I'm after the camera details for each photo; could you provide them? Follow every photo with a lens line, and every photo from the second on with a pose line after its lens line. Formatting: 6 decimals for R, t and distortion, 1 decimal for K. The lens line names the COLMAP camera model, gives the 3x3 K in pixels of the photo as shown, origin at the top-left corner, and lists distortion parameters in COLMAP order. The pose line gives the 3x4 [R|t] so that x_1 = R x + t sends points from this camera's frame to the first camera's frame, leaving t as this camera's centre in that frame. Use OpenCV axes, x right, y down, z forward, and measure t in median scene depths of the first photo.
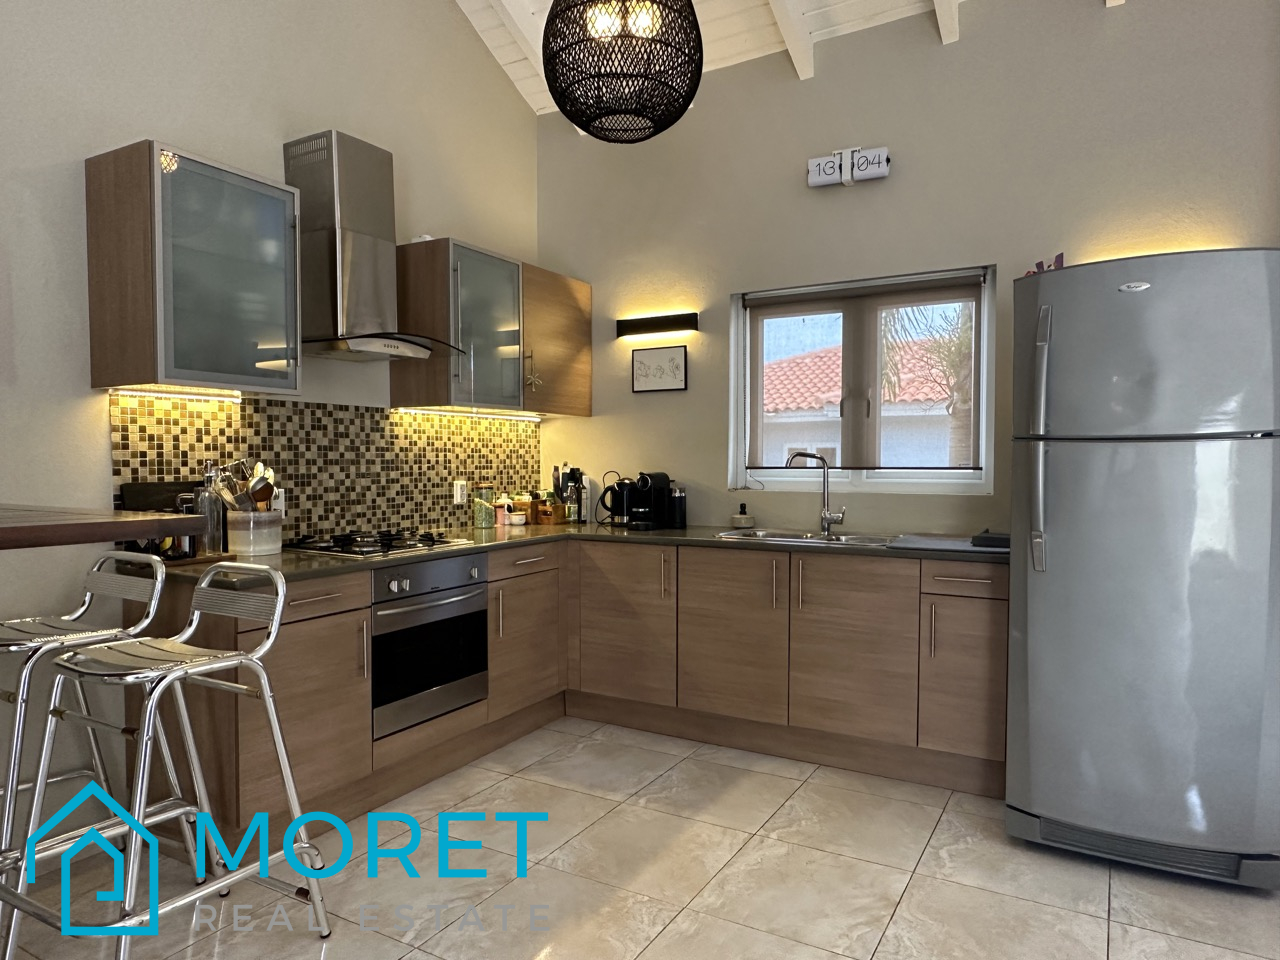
lens RADIAL K [[831.4, 0, 632.5], [0, 831.4, 488.7], [0, 0, 1]] dist [-0.002000, -0.001017]
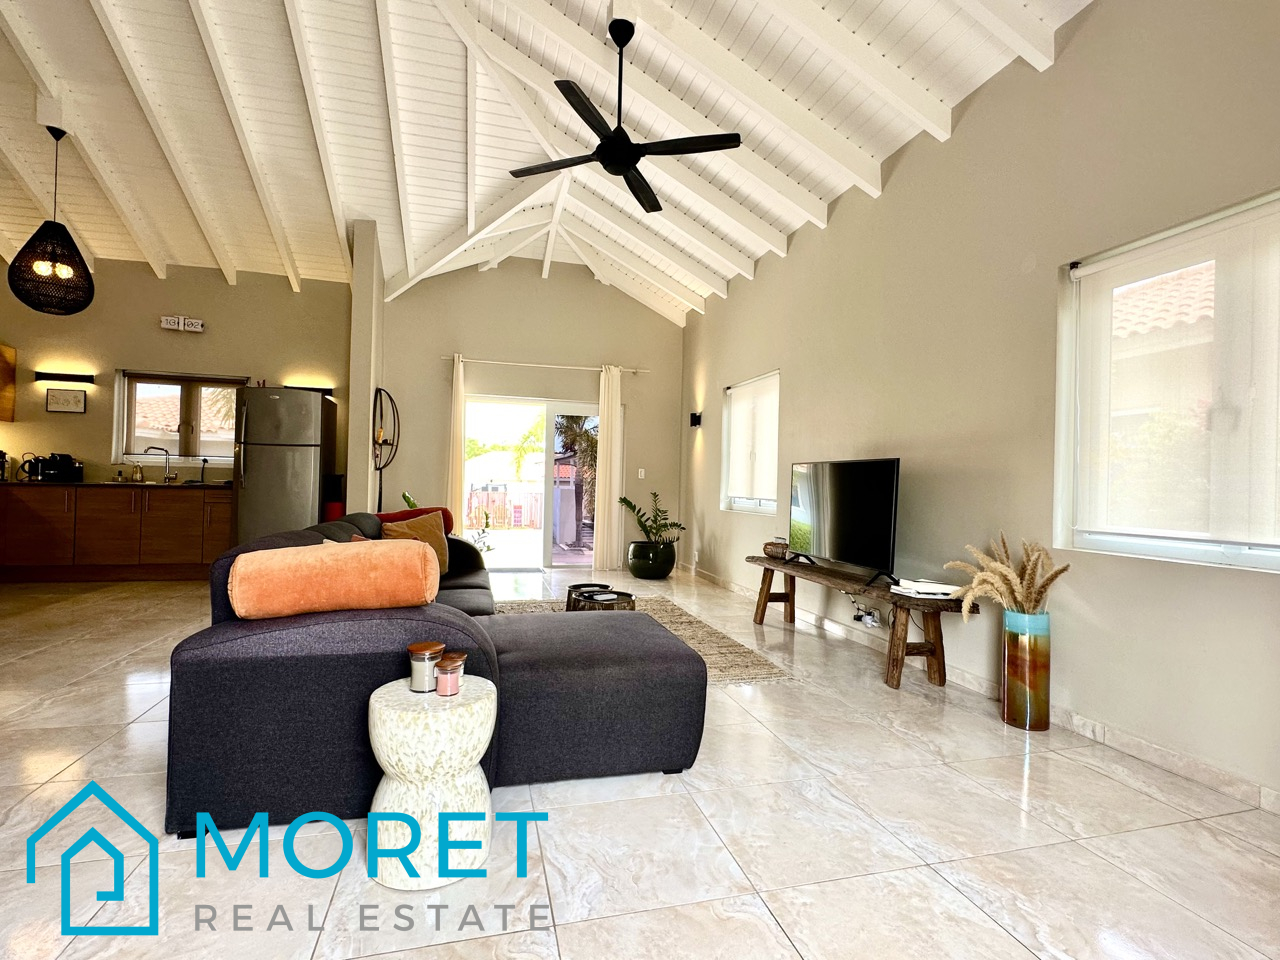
lens RADIAL K [[609.4, 0, 638.8], [0, 609.4, 481.9], [0, 0, 1]] dist [-0.000950, -0.000347]
pose [[0.699989, 0.022785, 0.713790, -0.044012], [-0.000048, 0.999492, -0.031858, 0.092925], [-0.714154, 0.022267, 0.699635, -0.973376]]
